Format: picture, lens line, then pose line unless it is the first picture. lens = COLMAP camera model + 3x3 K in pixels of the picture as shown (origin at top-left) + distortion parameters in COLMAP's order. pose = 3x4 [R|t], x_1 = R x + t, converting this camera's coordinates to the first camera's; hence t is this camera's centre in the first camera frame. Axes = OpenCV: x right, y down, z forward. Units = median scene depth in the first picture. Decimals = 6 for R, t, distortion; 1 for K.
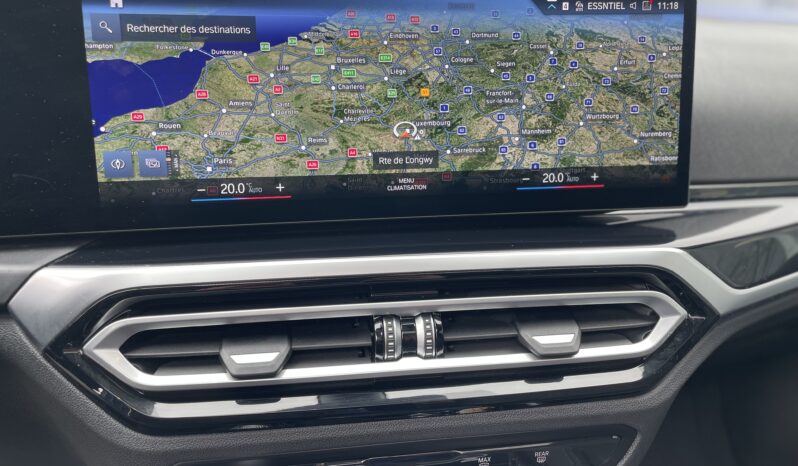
lens RADIAL K [[631.3, 0, 398.9], [0, 631.3, 215.9], [0, 0, 1]] dist [0.098951, -0.143777]
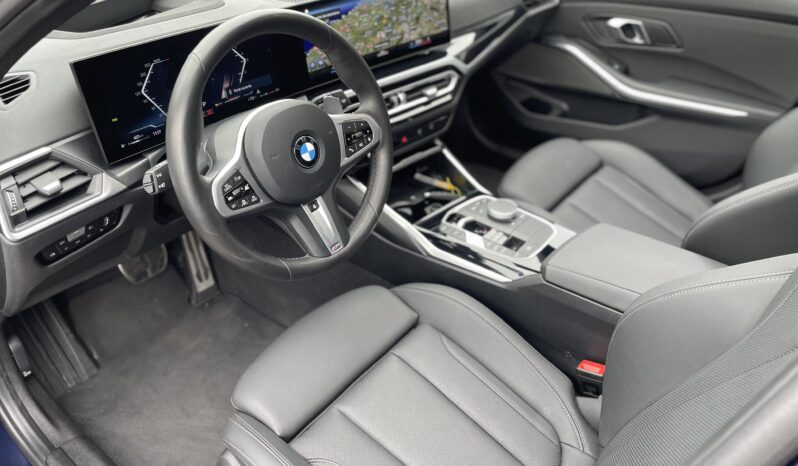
lens RADIAL K [[610.0, 0, 399.0], [0, 610.0, 233.0], [0, 0, 1]] dist [-0.006065, -0.001073]
pose [[0.828191, -0.328033, 0.454416, -1.565979], [0.163514, 0.916963, 0.363926, -0.314326], [-0.536062, -0.227097, 0.813059, -1.665579]]
